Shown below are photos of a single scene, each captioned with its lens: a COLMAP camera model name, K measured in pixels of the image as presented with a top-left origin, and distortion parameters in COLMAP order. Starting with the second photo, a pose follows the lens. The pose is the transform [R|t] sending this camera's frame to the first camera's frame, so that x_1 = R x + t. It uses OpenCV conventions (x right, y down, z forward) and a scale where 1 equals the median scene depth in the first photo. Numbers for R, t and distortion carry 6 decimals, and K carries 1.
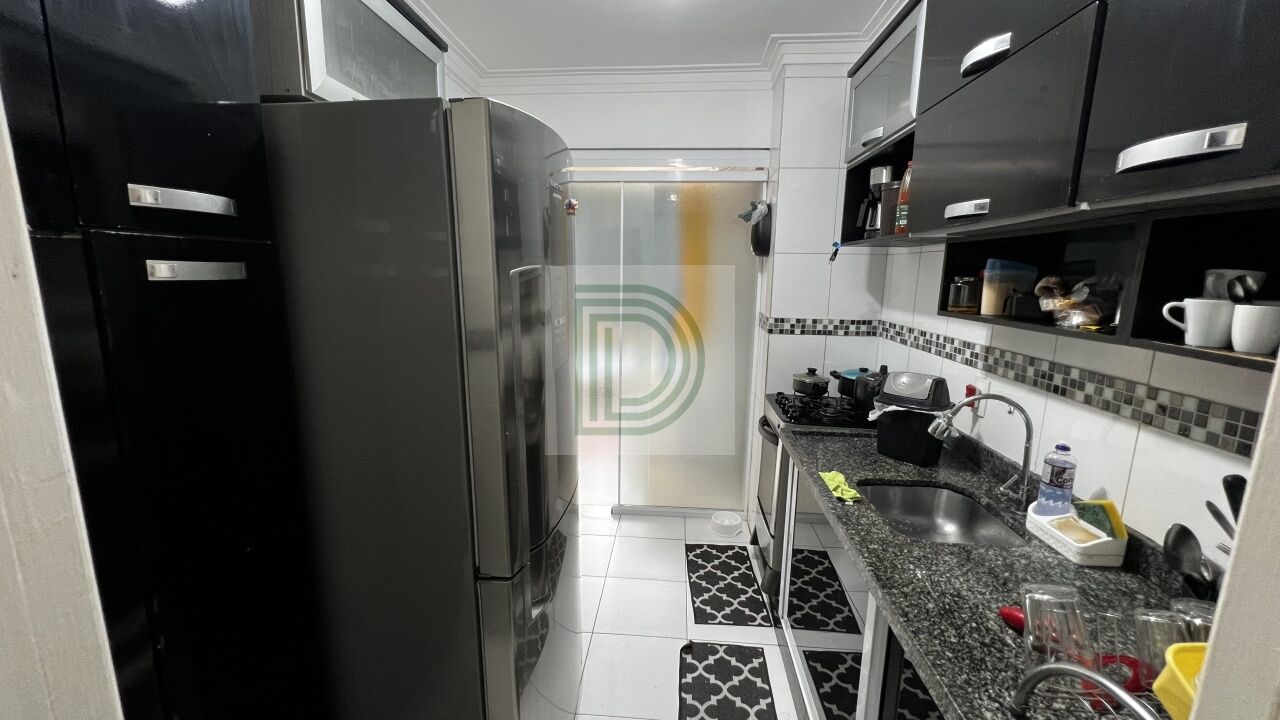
lens RADIAL K [[510.9, 0, 639.6], [0, 510.9, 364.6], [0, 0, 1]] dist [-0.002936, 0.000789]
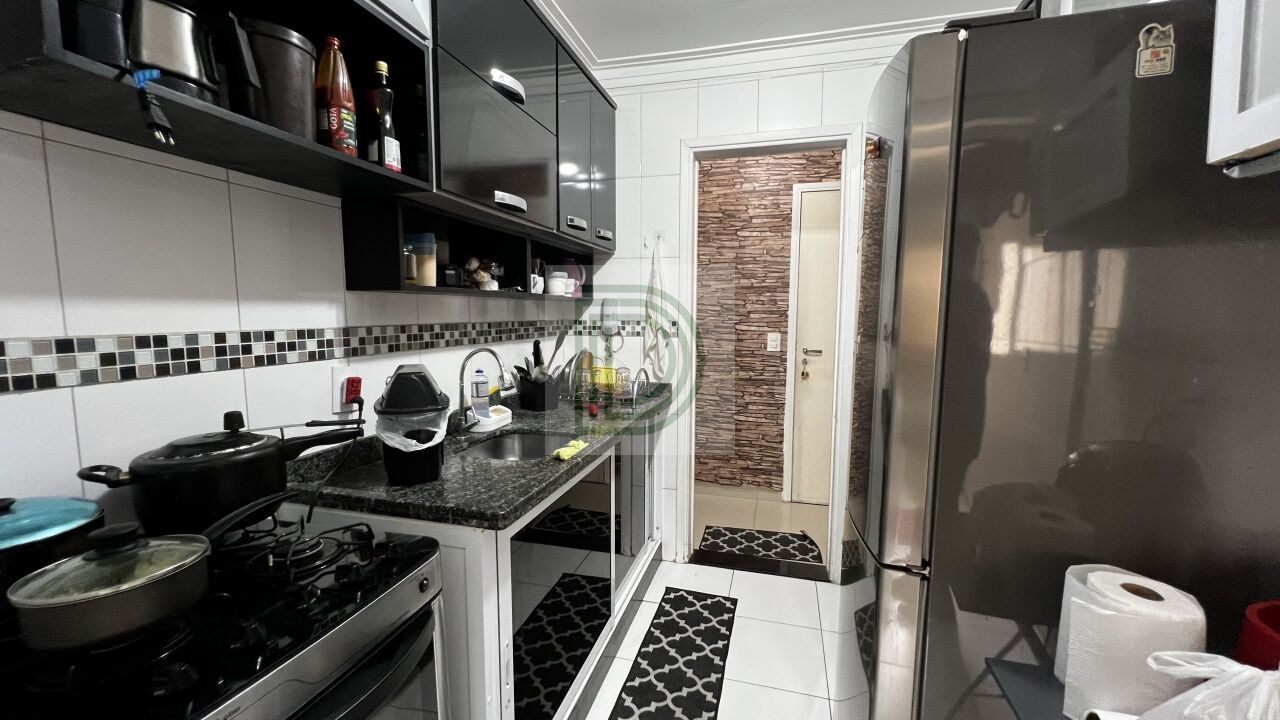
lens RADIAL K [[510.9, 0, 634.4], [0, 510.9, 360.4], [0, 0, 1]] dist [-0.002936, 0.000789]
pose [[-0.979625, -0.026881, 0.199031, 0.070010], [0.028706, 0.962086, 0.271232, -0.202163], [-0.198775, 0.271419, -0.941711, 1.775490]]
